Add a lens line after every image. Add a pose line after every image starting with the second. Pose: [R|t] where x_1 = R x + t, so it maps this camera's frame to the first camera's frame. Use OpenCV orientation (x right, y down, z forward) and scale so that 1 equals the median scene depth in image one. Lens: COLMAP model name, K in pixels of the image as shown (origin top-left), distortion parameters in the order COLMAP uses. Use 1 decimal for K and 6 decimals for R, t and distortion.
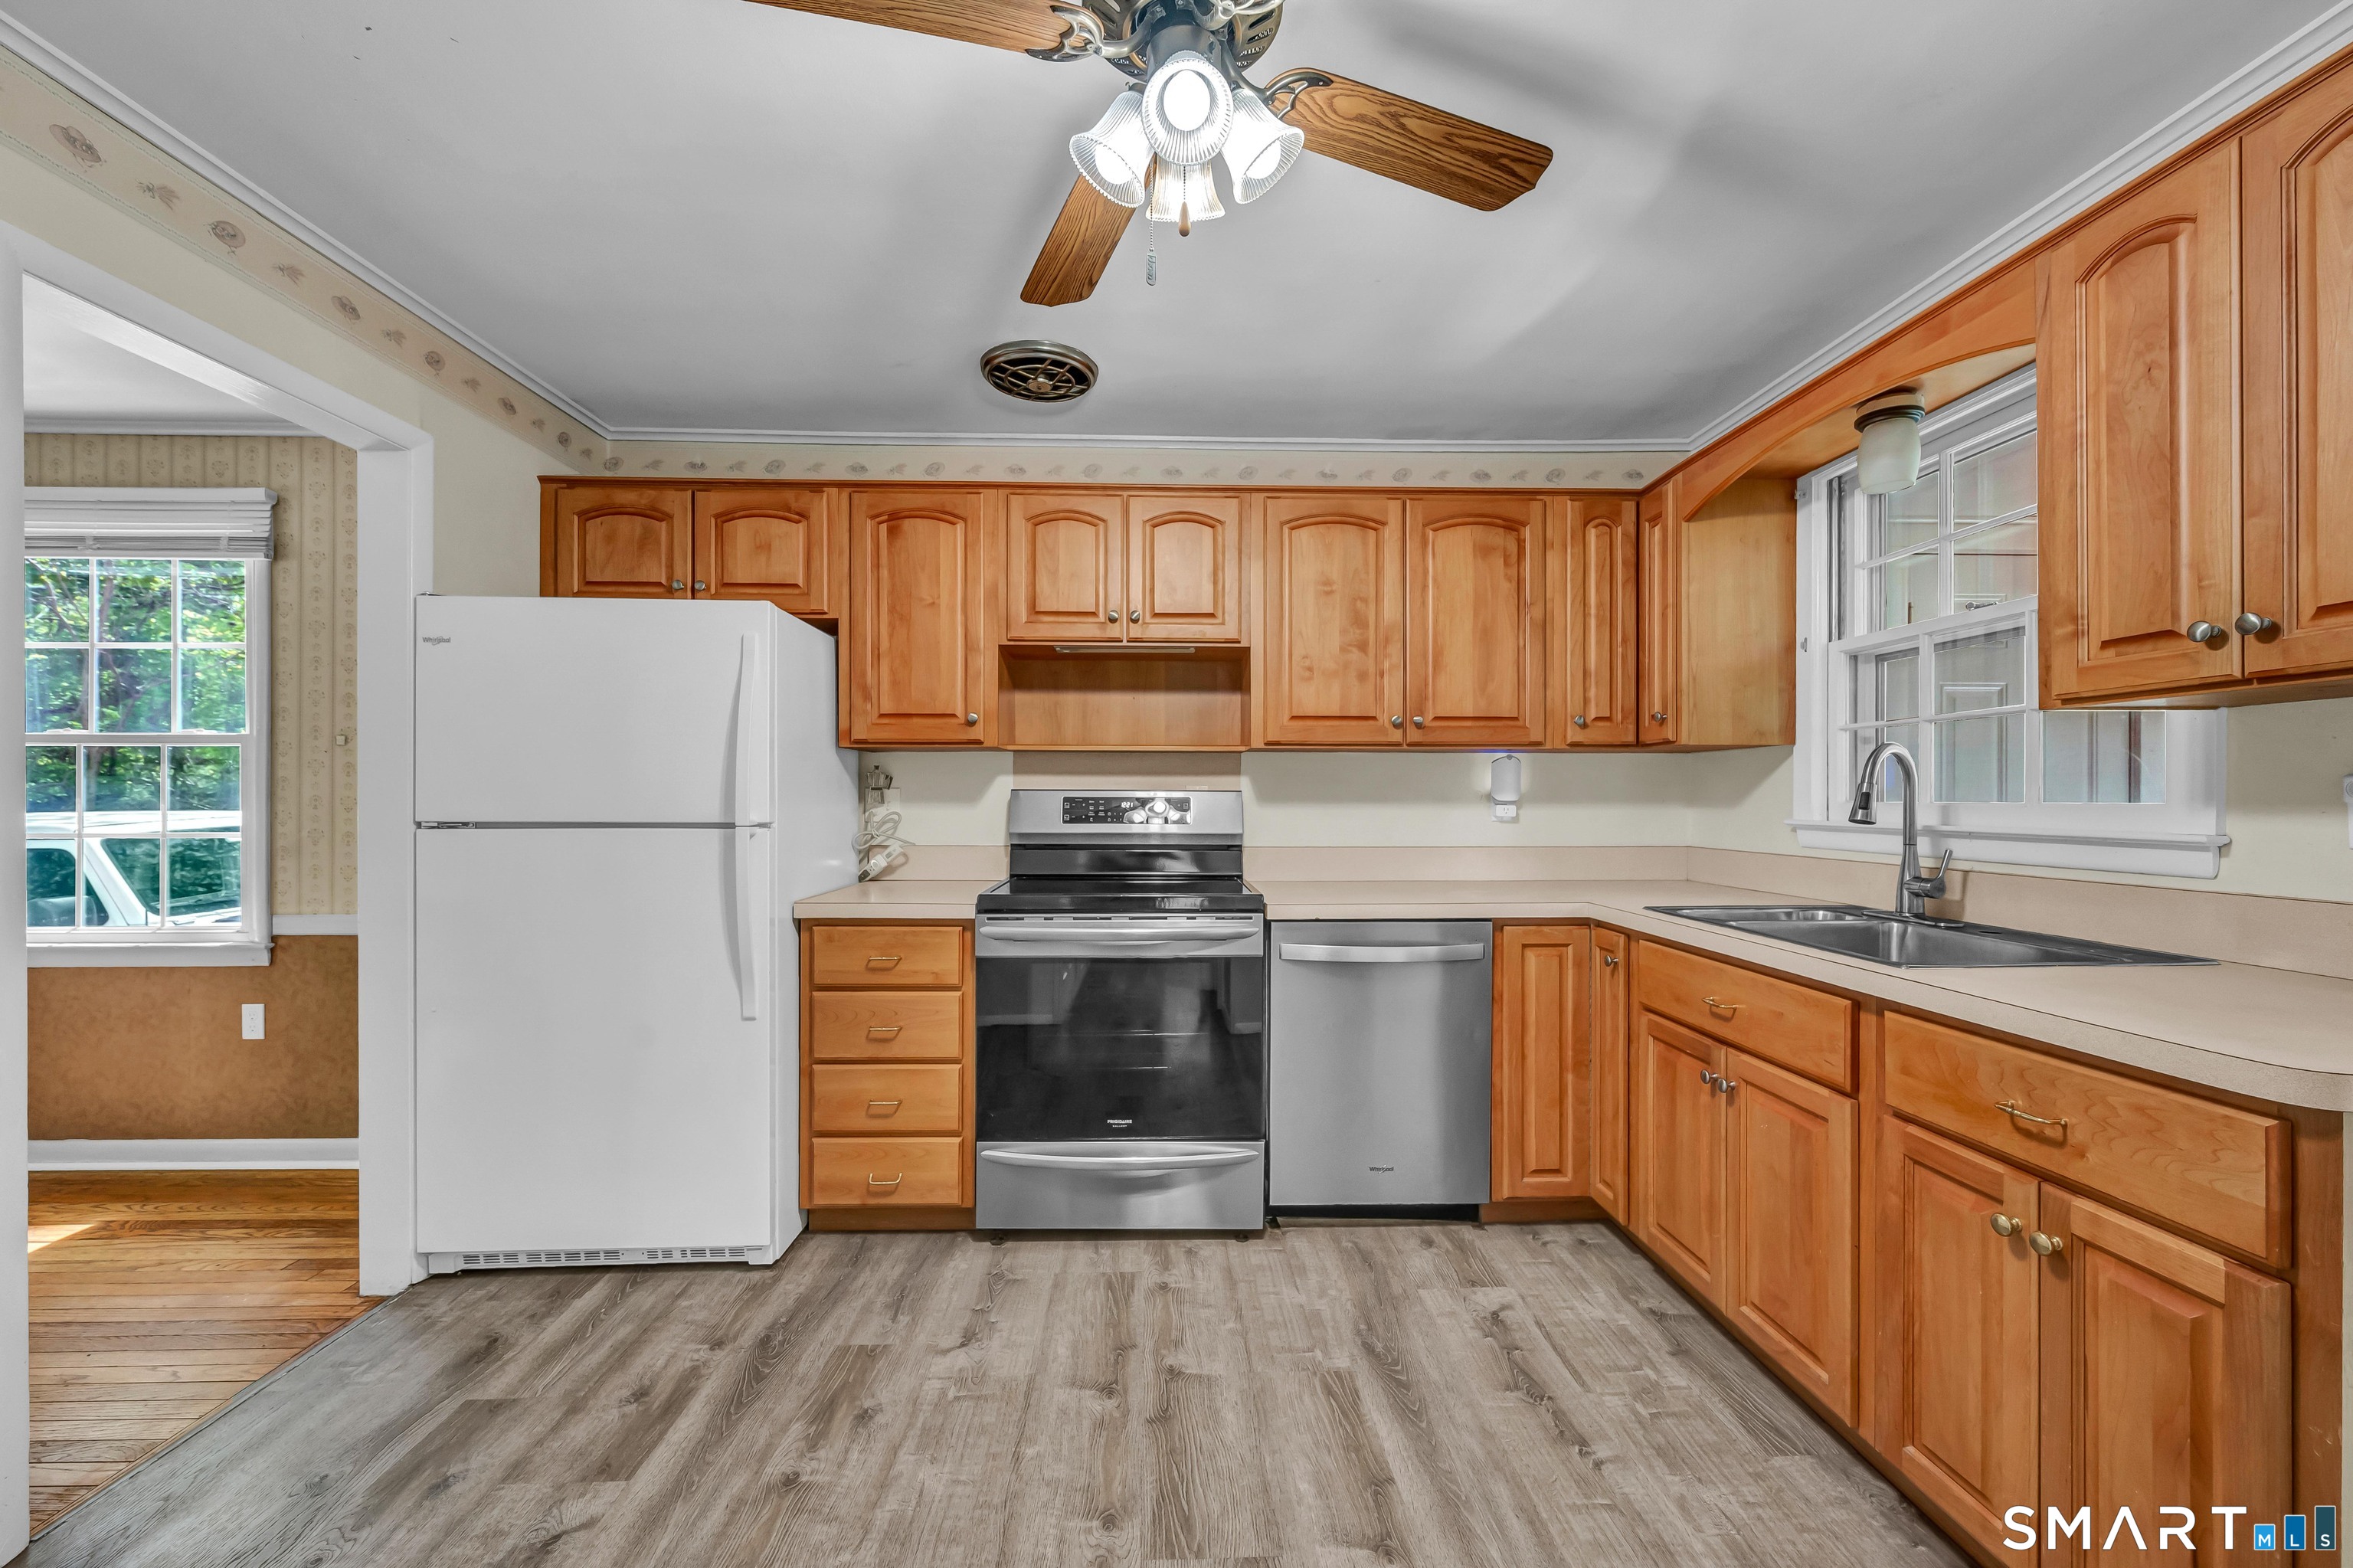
lens RADIAL K [[931.2, 0, 1221.2], [0, 931.2, 805.0], [0, 0, 1]] dist [-0.000603, -0.000182]
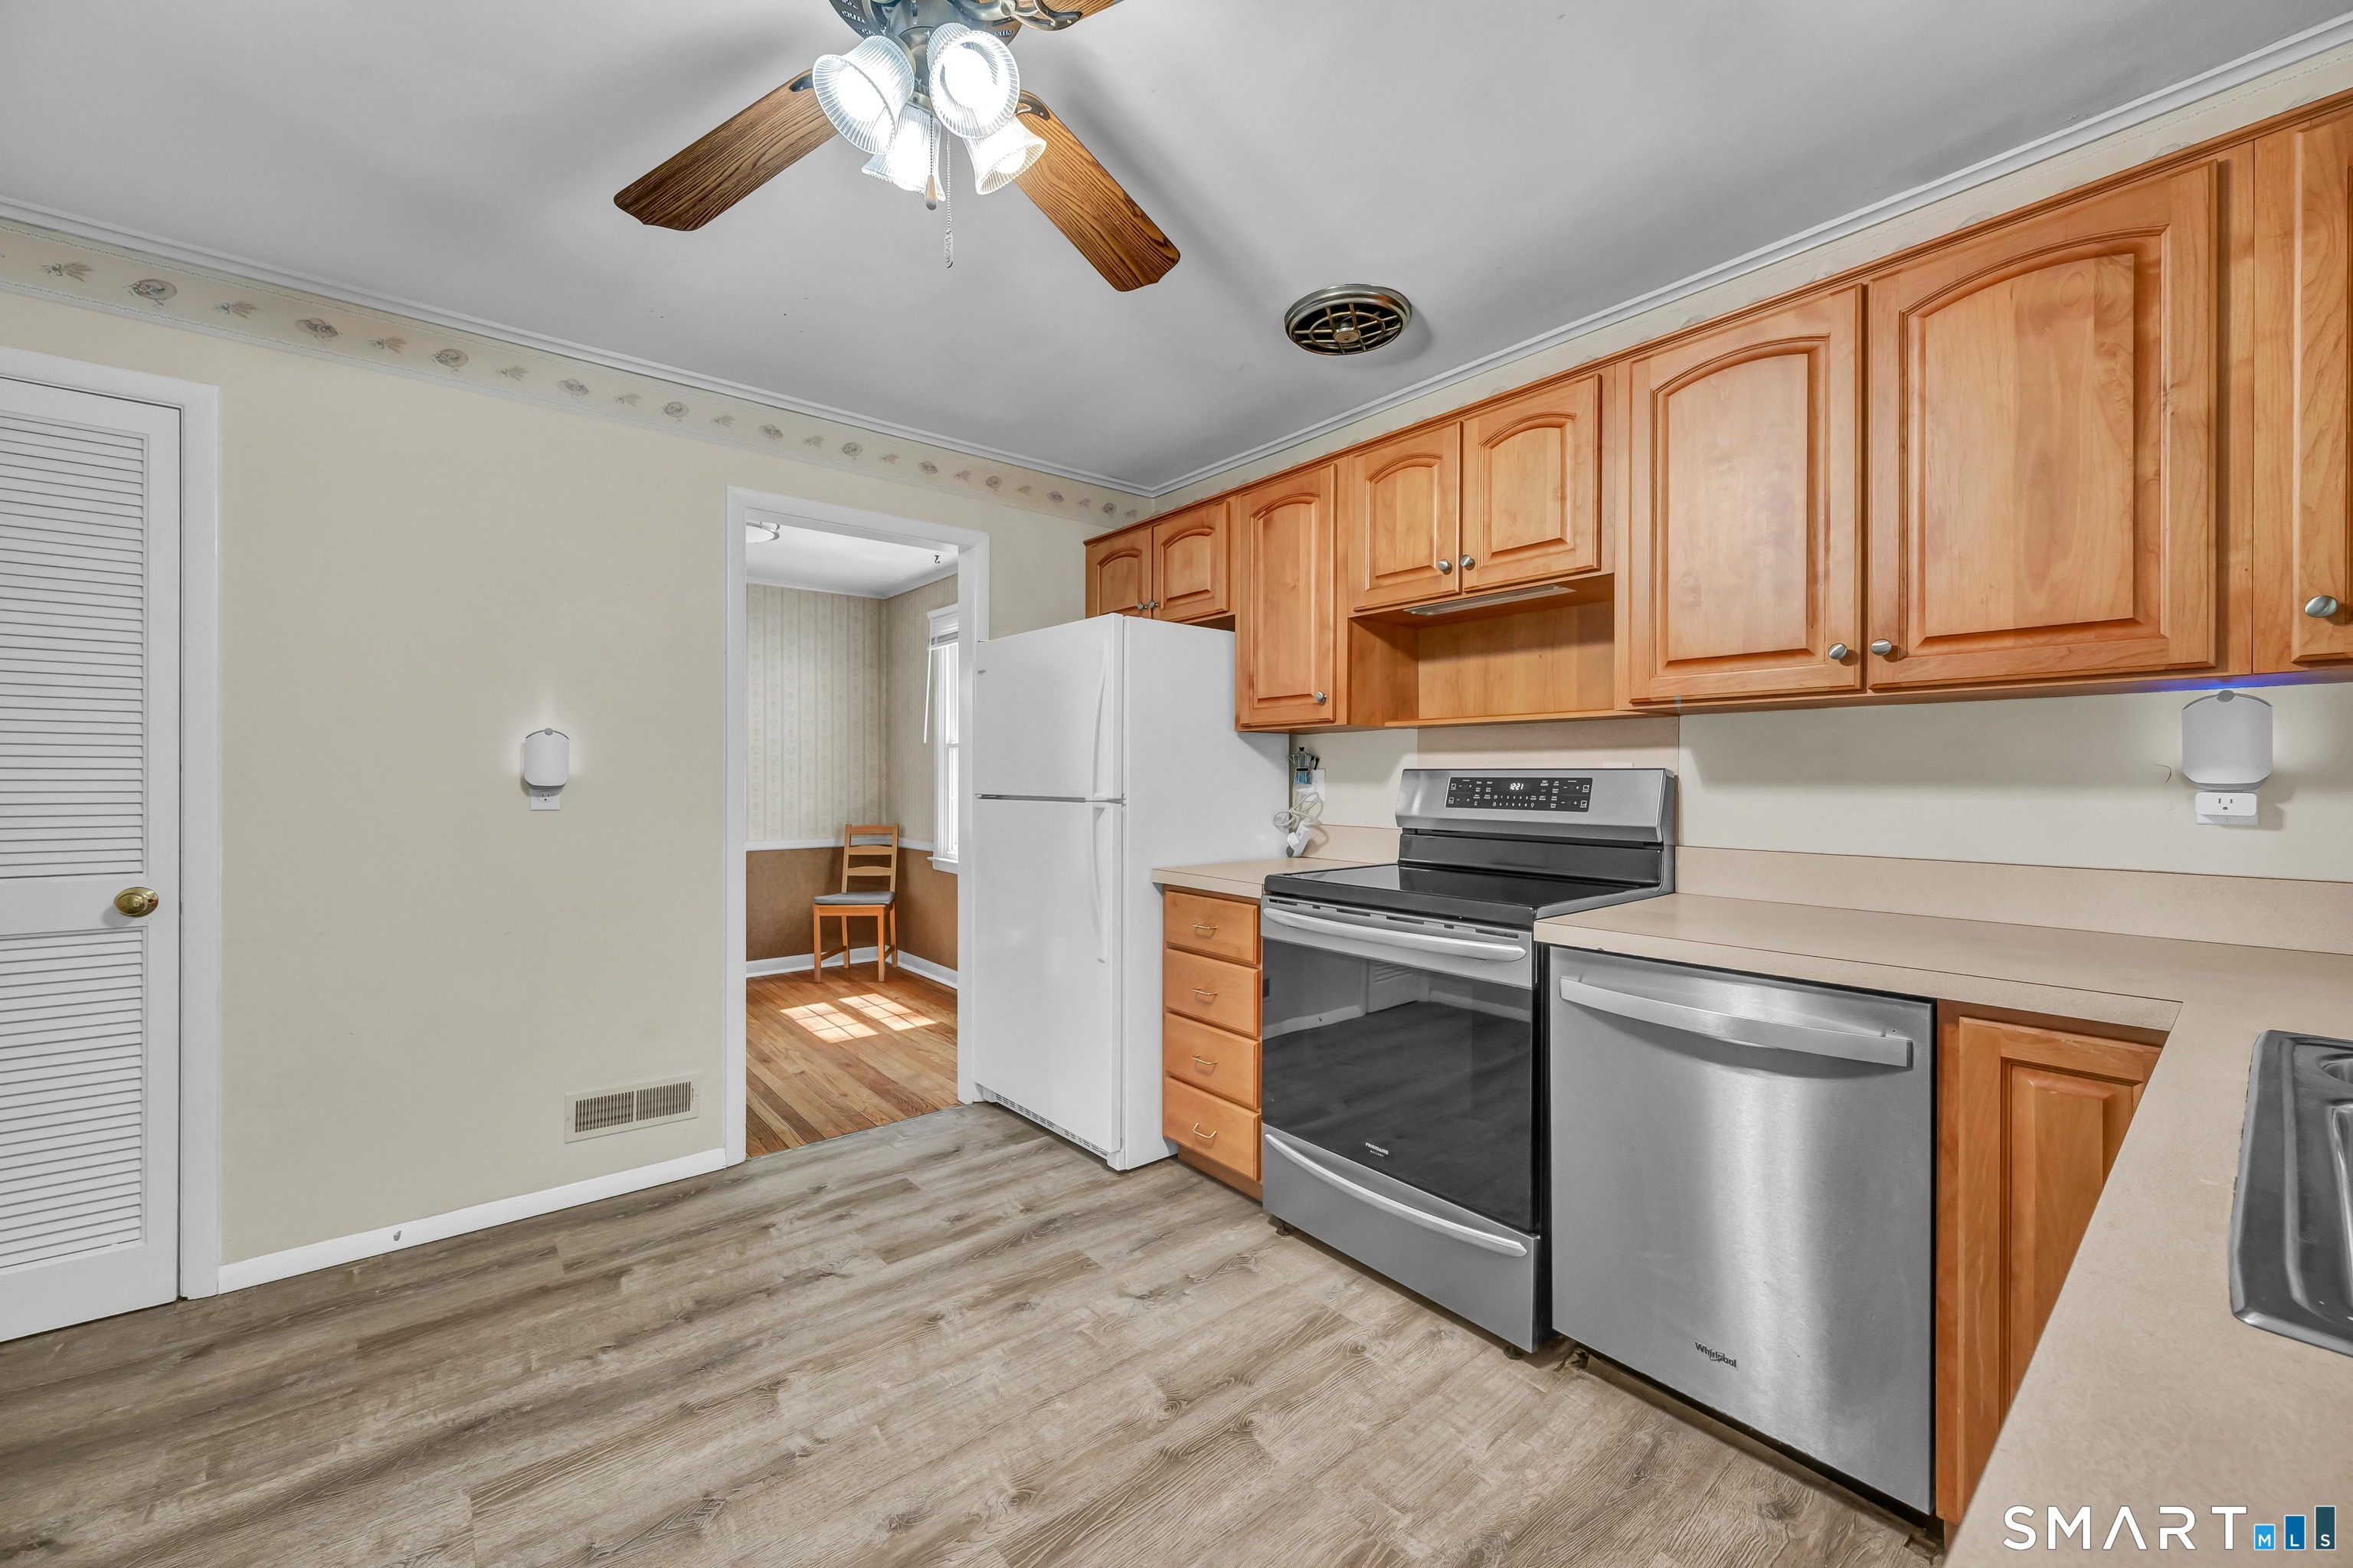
lens RADIAL K [[931.2, 0, 1173.7], [0, 931.2, 785.6], [0, 0, 1]] dist [-0.000603, -0.000182]
pose [[0.597451, 0.005997, -0.801883, 0.468314], [-0.006173, 0.999977, 0.002879, -0.002135], [0.801882, 0.003230, 0.597474, 0.317895]]
